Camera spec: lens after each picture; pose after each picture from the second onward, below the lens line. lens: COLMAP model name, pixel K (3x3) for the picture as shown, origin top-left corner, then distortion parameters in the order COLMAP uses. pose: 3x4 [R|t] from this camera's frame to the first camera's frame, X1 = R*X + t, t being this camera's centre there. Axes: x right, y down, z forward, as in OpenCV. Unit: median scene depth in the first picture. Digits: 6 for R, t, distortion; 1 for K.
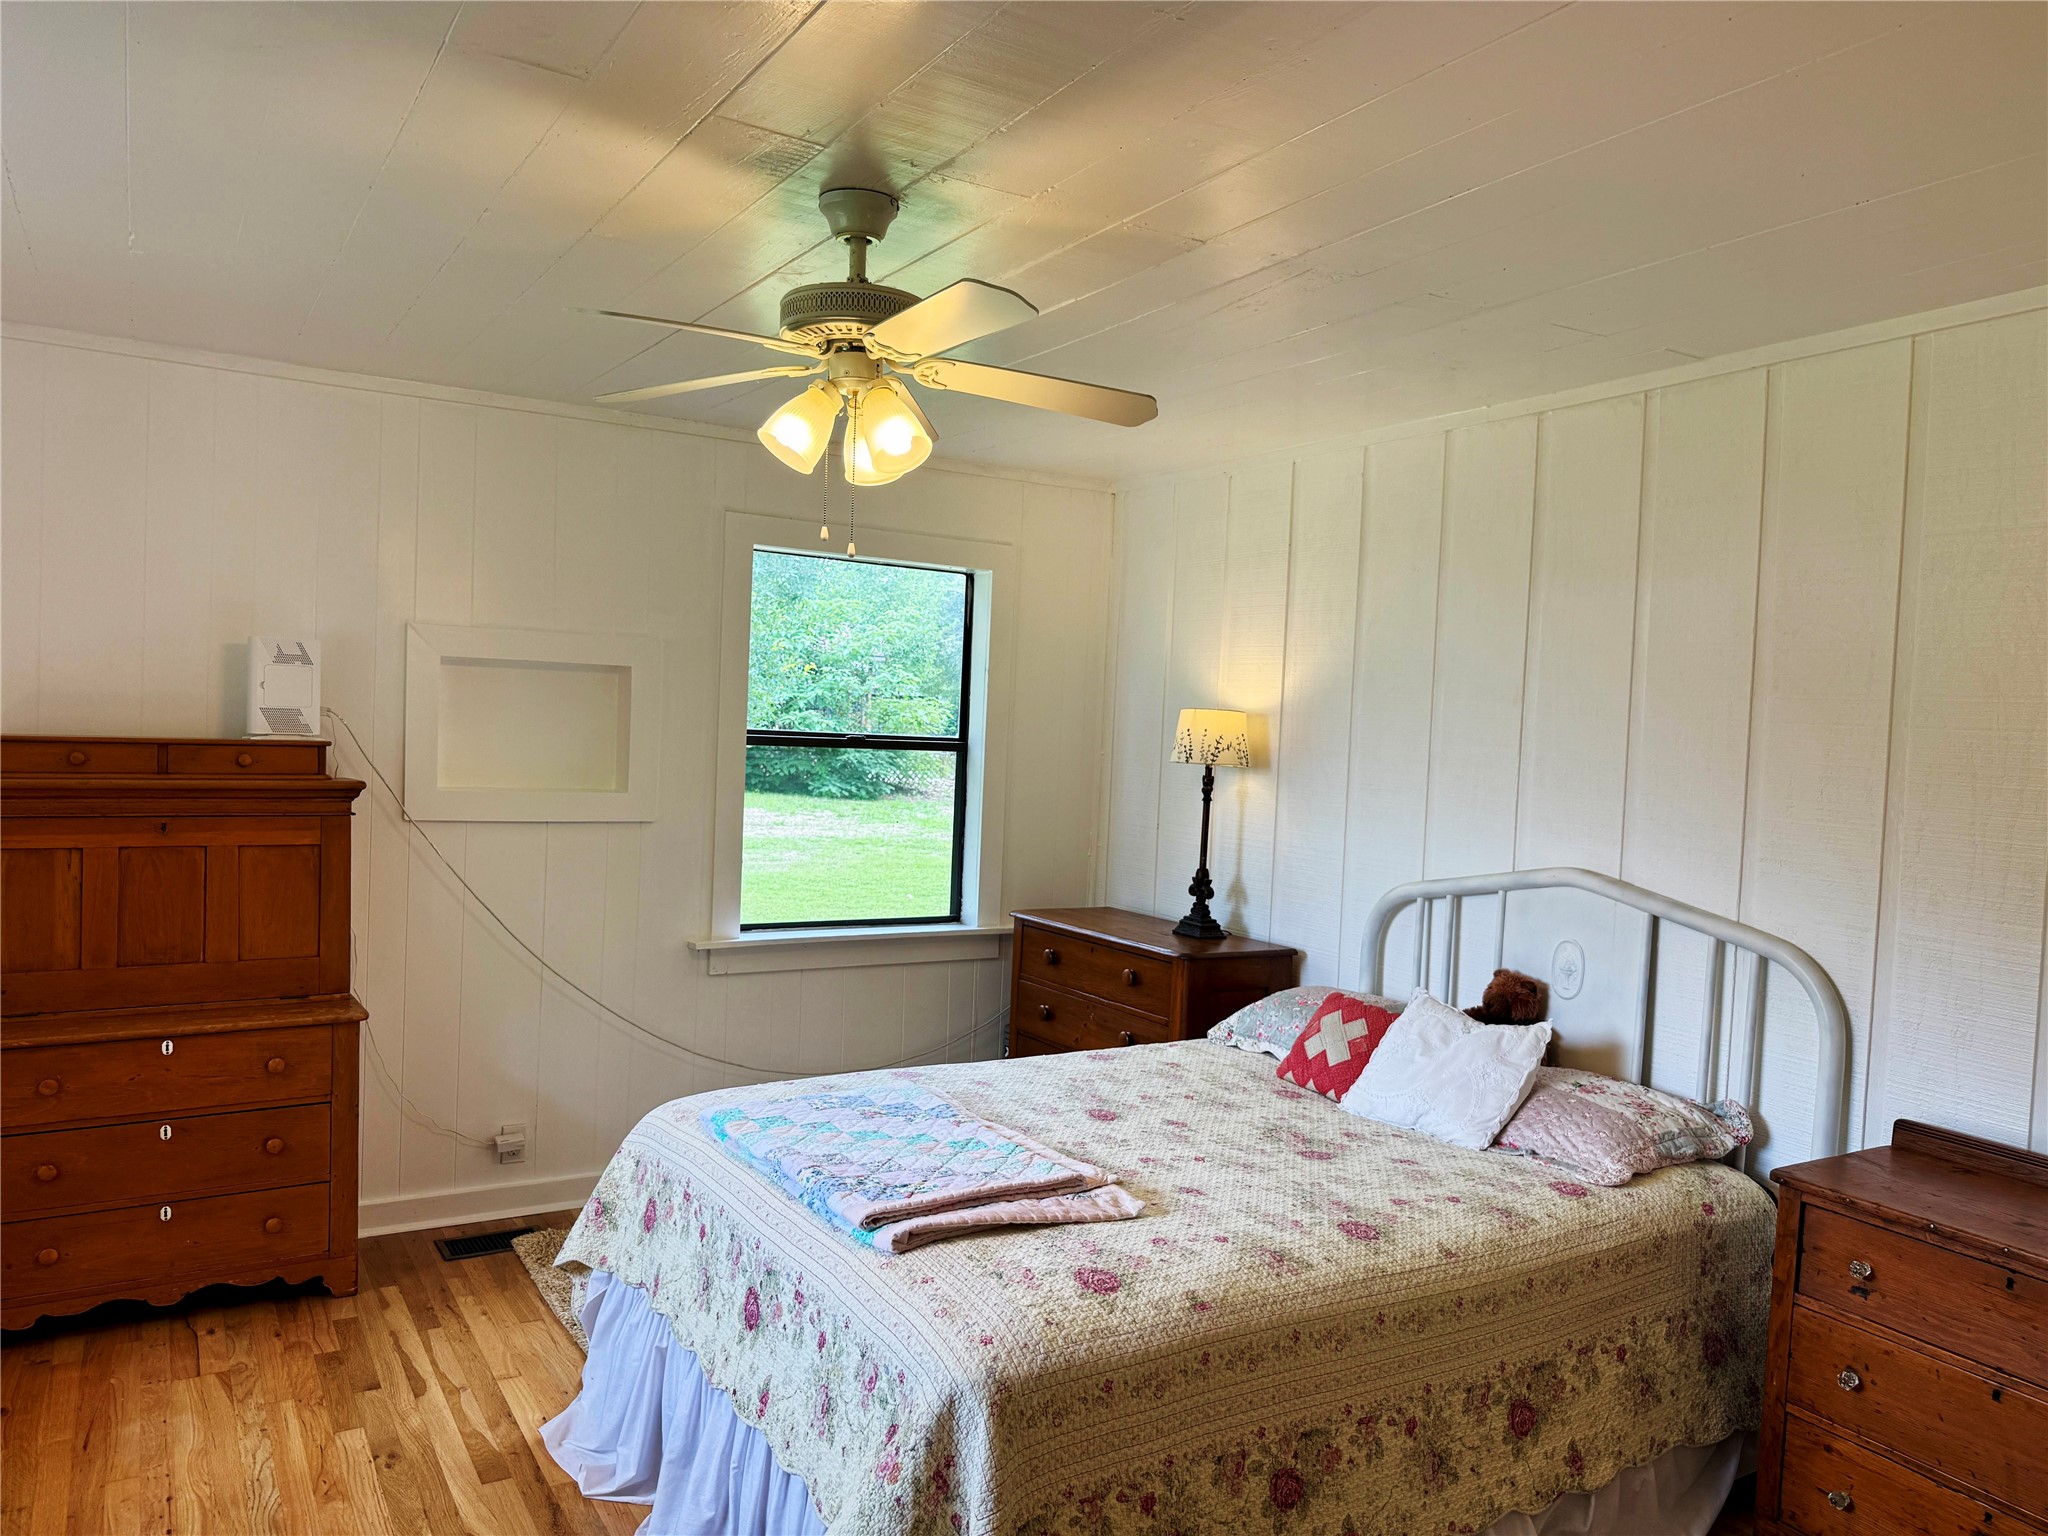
lens RADIAL K [[1452.1, 0, 1024.0], [0, 1452.1, 768.0], [0, 0, 1]] dist [-0.004984, -0.004953]
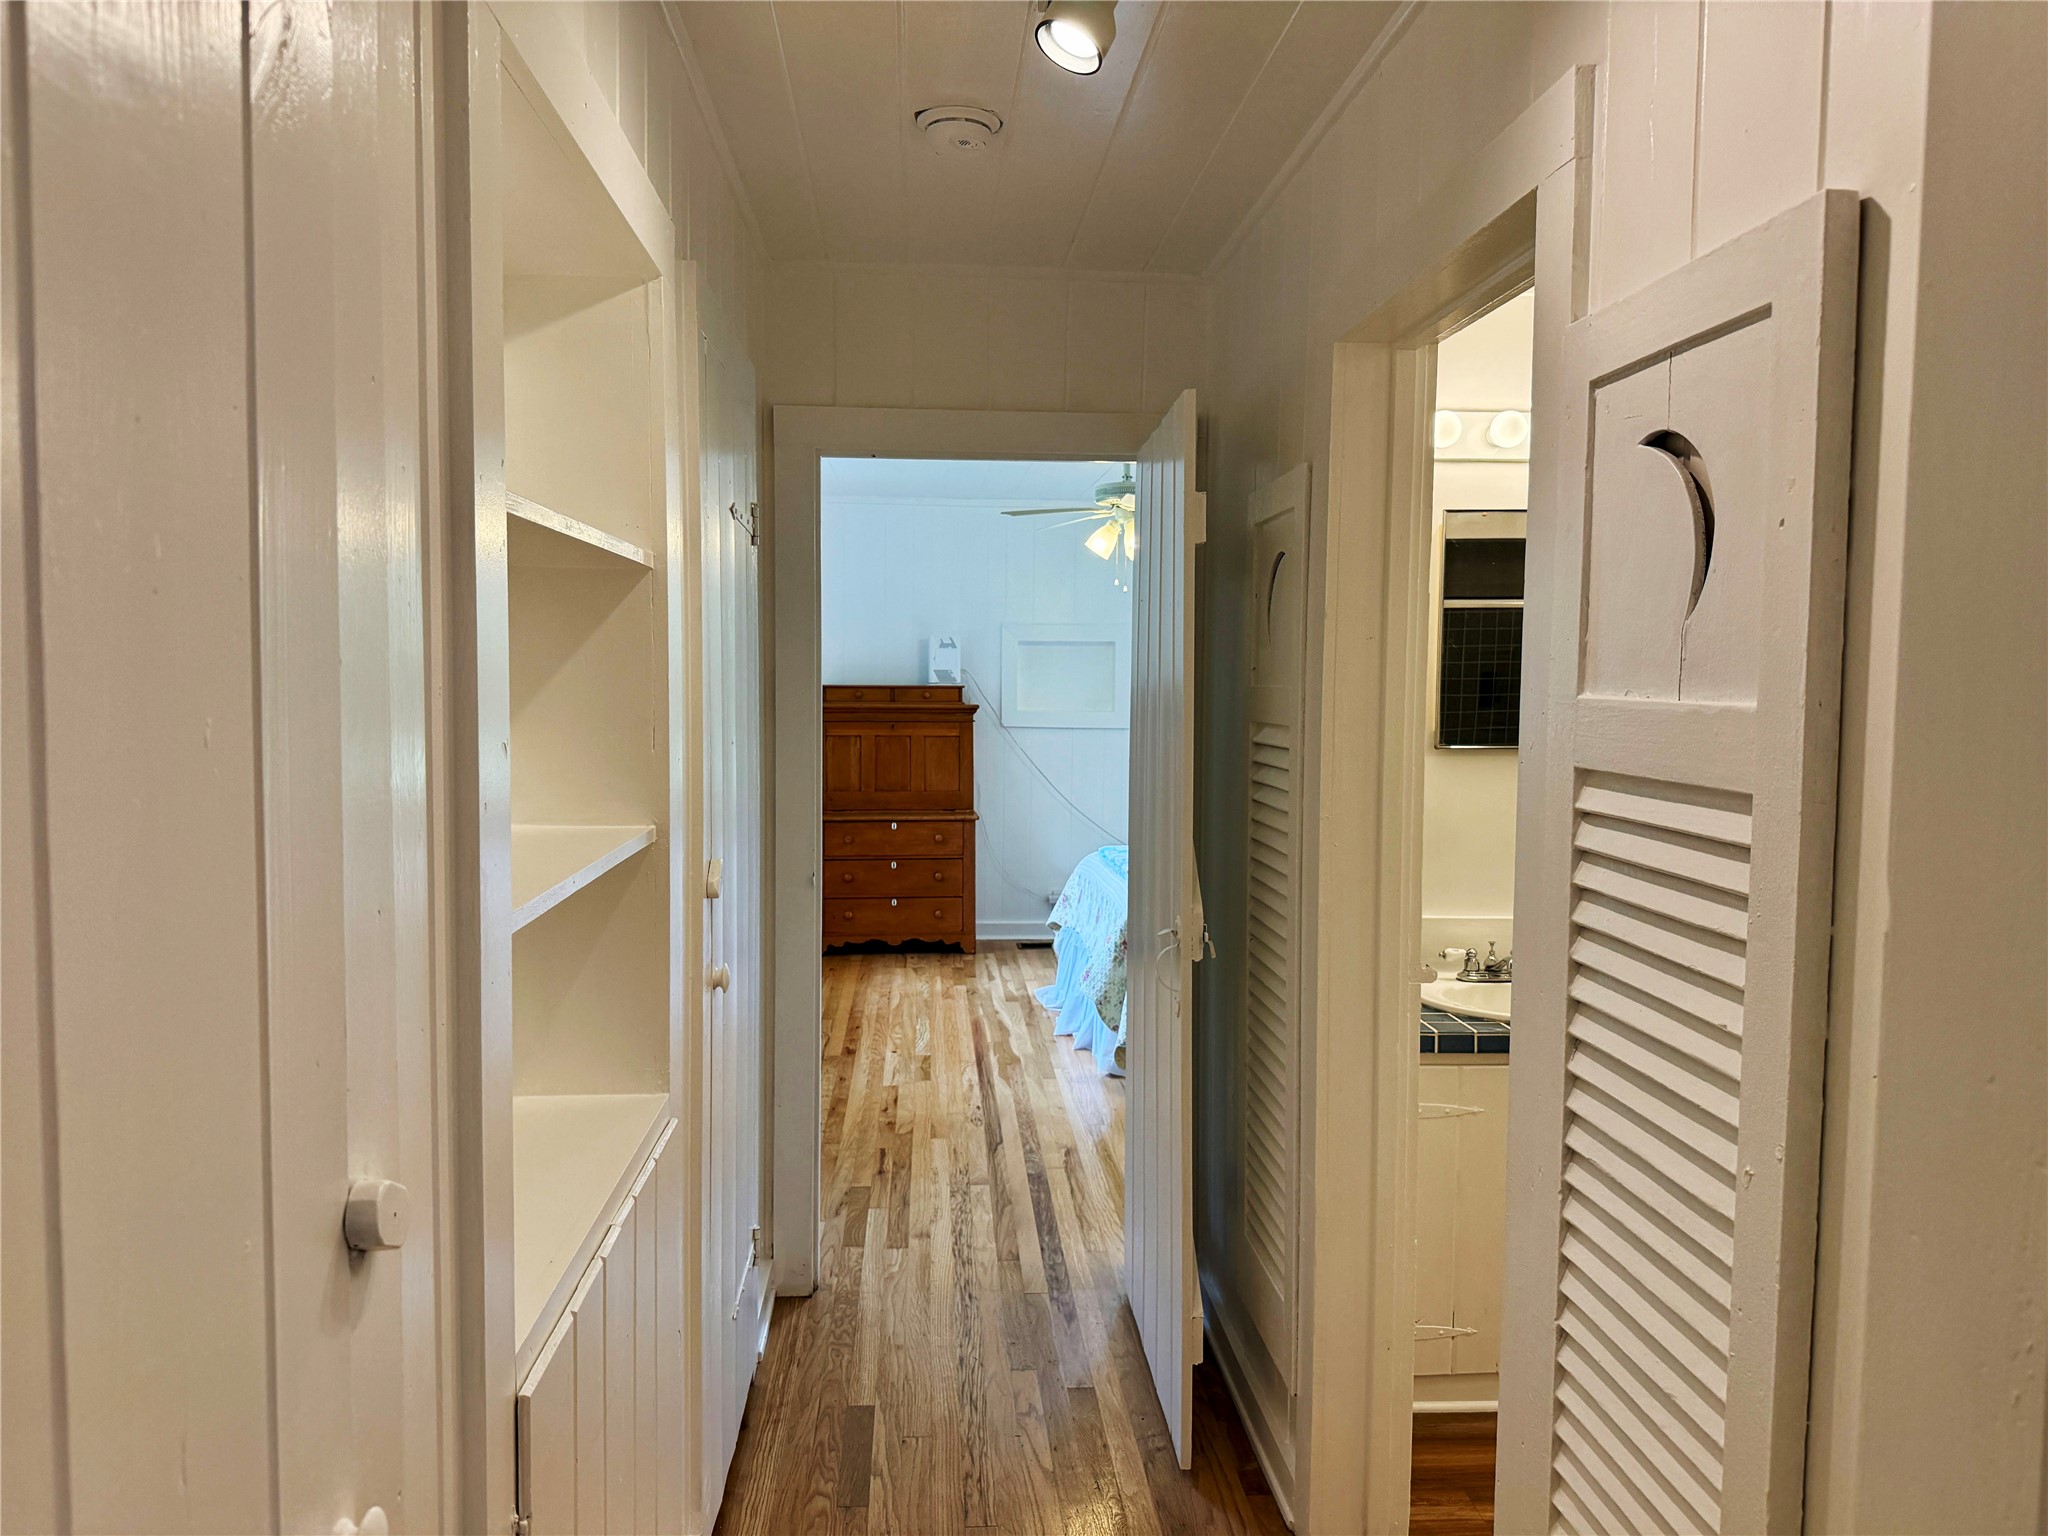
lens RADIAL K [[1452.1, 0, 1024.0], [0, 1452.1, 768.0], [0, 0, 1]] dist [-0.004984, -0.004953]
pose [[0.886468, -0.000874, -0.462790, 0.567030], [0.008152, 0.999873, 0.013728, 0.073726], [0.462719, -0.015942, 0.886362, -0.807999]]
